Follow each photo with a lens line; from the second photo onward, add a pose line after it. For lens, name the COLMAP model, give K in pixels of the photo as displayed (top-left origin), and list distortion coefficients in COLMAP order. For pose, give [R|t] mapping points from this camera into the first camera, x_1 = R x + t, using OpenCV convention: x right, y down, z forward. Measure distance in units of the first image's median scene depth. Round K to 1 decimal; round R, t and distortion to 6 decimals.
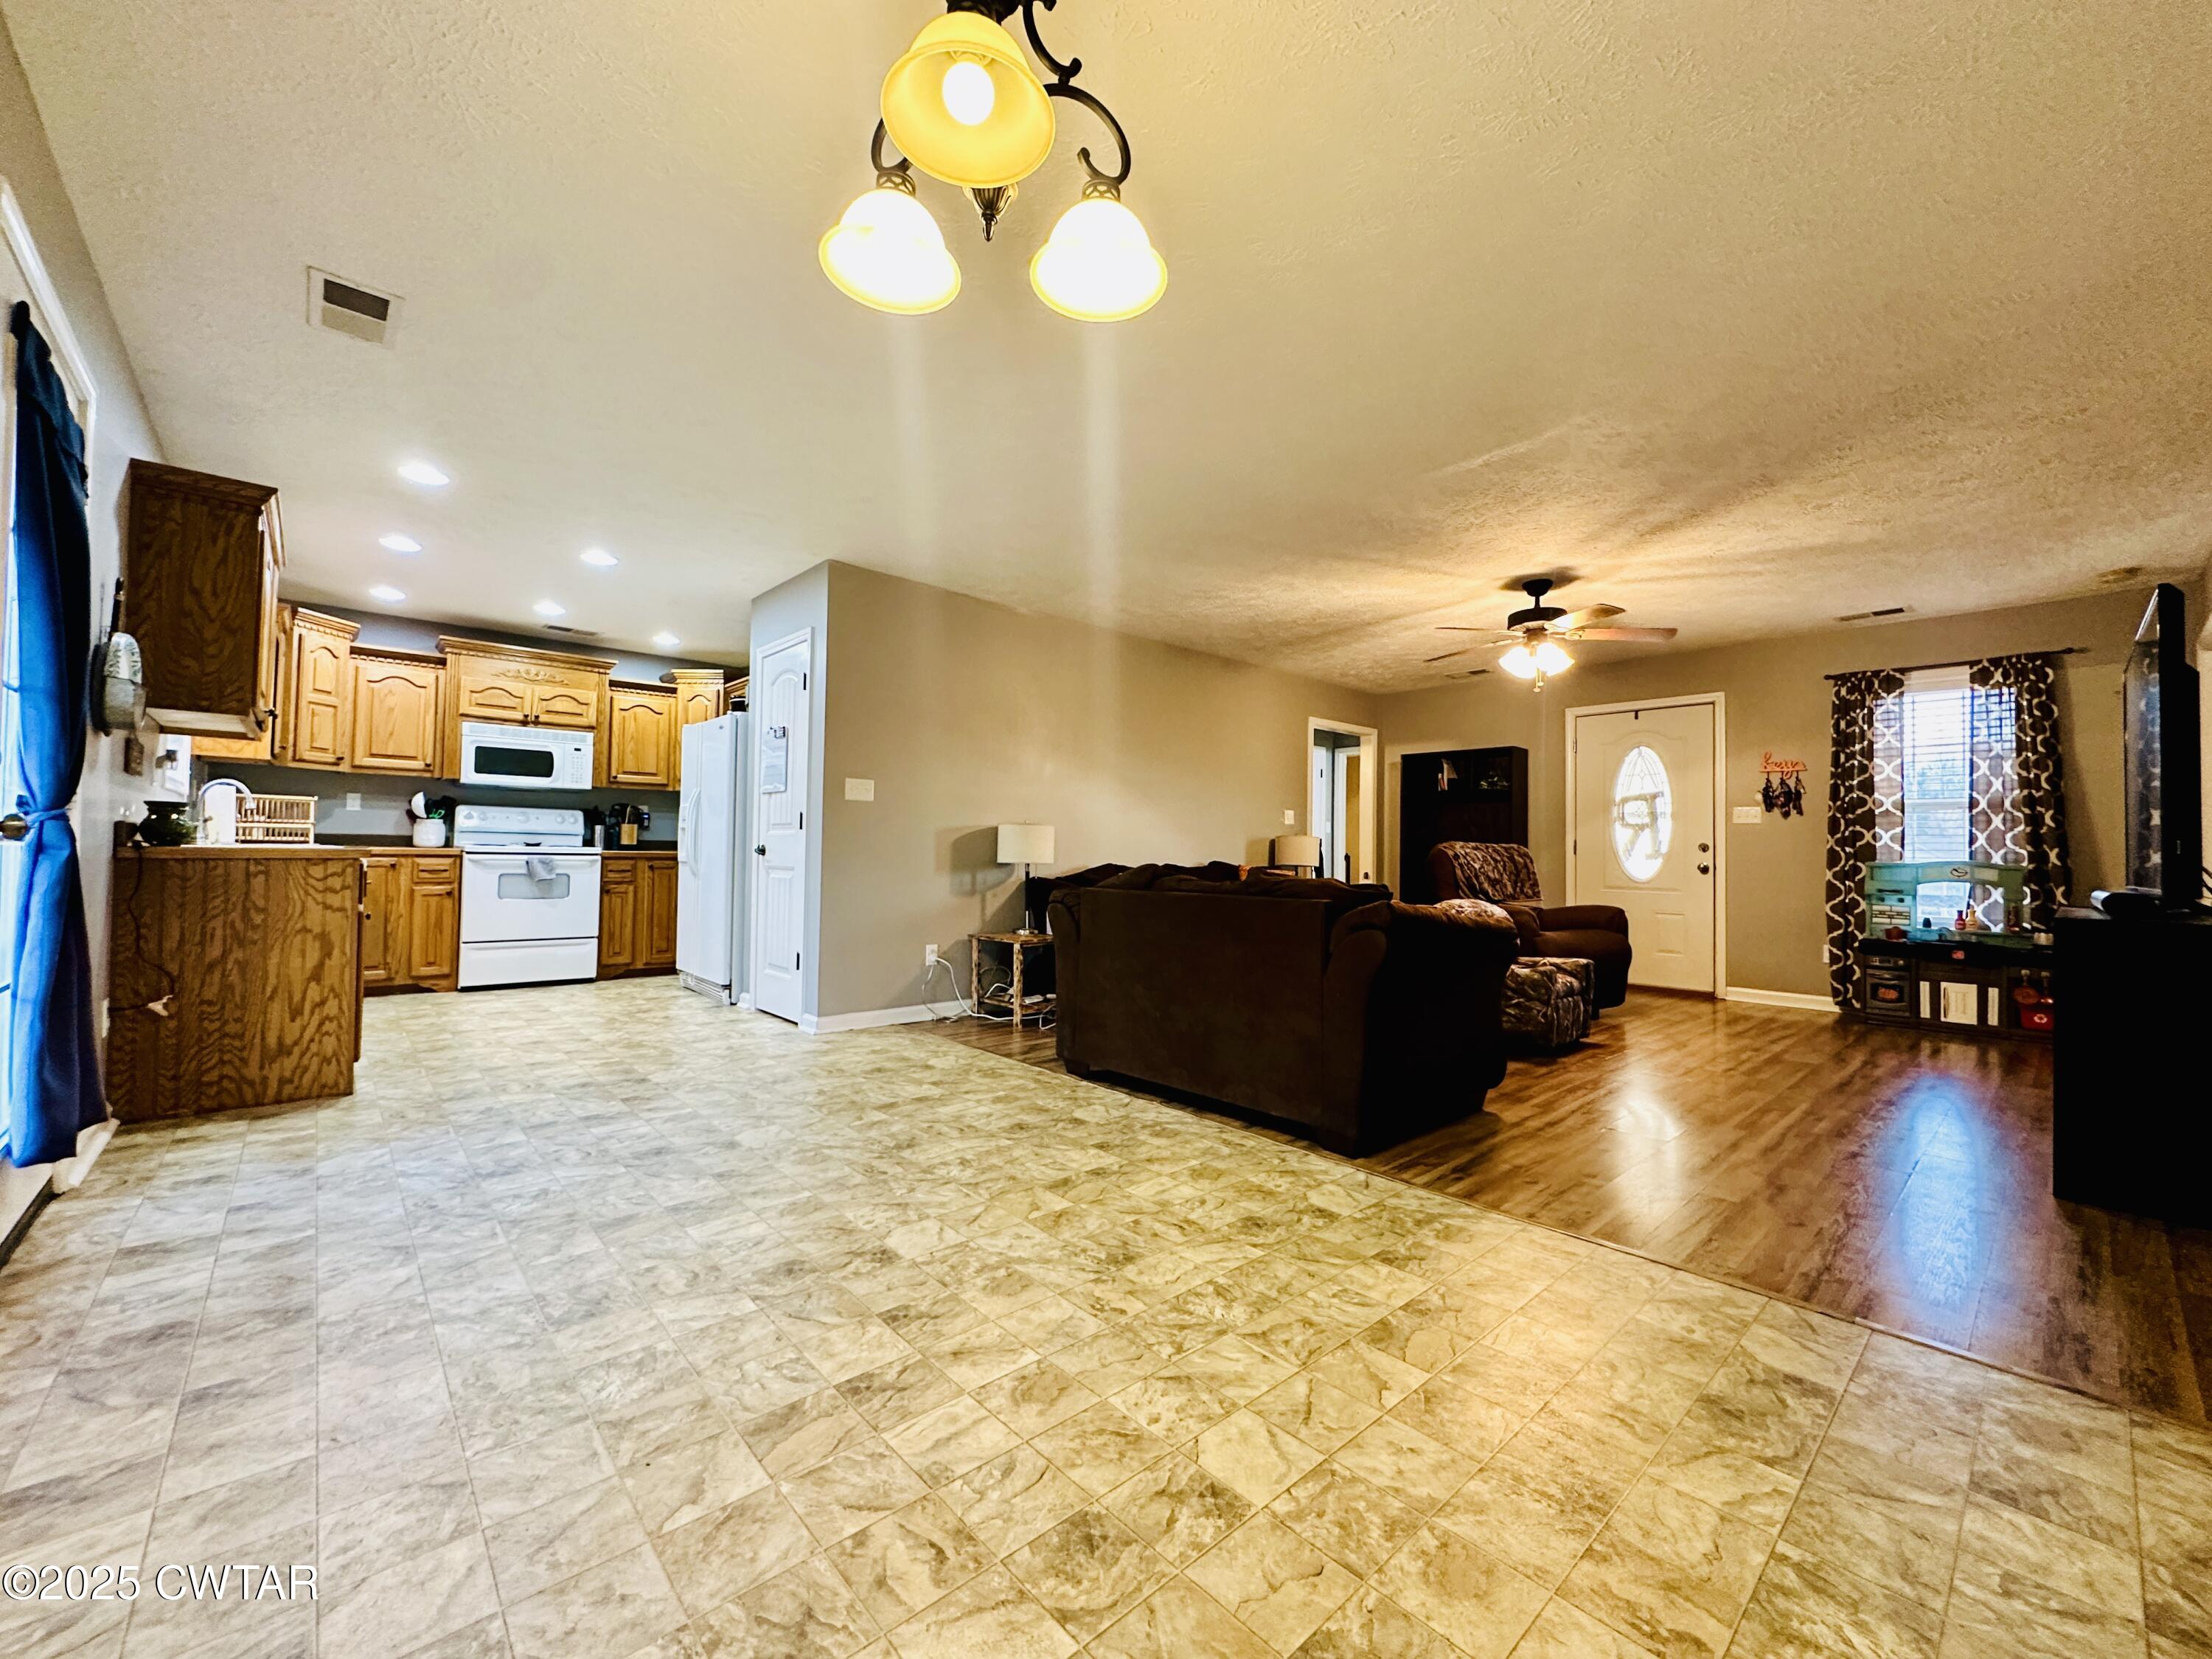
lens RADIAL K [[882.3, 0, 1108.2], [0, 882.3, 828.2], [0, 0, 1]] dist [-0.003037, 0.000350]
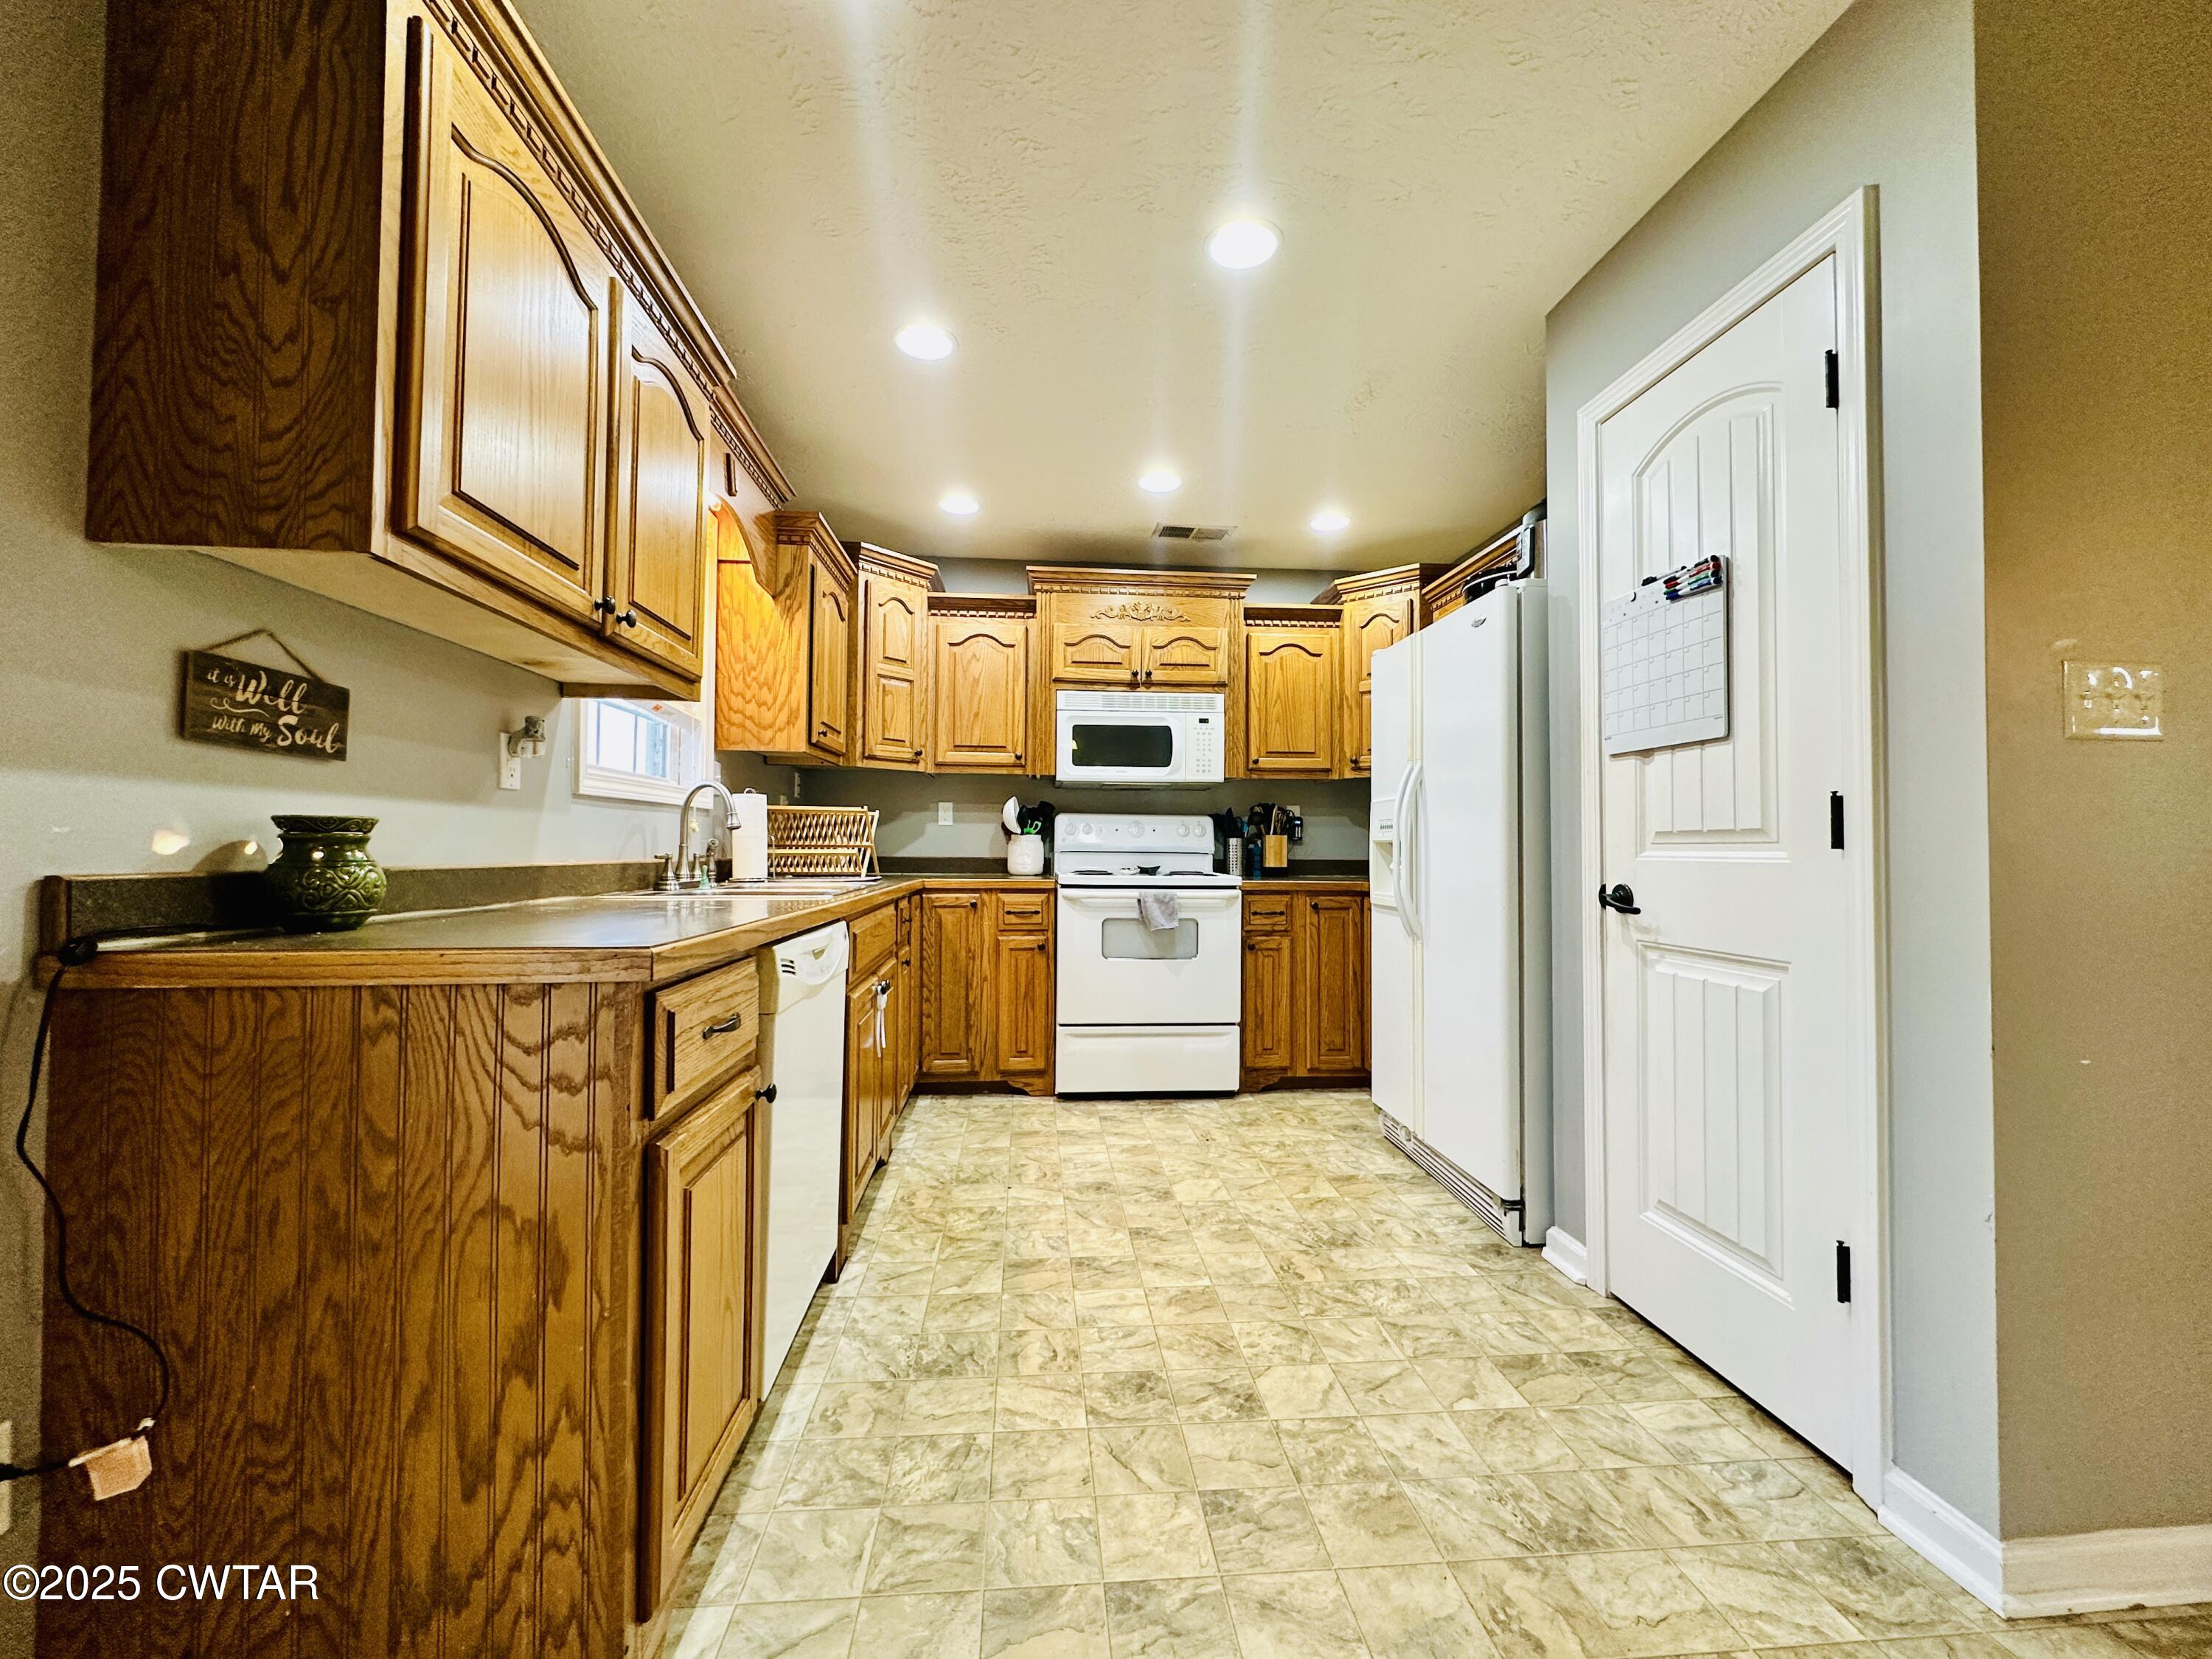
lens RADIAL K [[880.5, 0, 1104.1], [0, 880.5, 829.0], [0, 0, 1]] dist [-0.000124, -0.000017]
pose [[0.796932, -0.023421, -0.603614, -0.300216], [0.022693, 0.999703, -0.008830, -0.007483], [0.603642, -0.006661, 0.797228, 0.485799]]
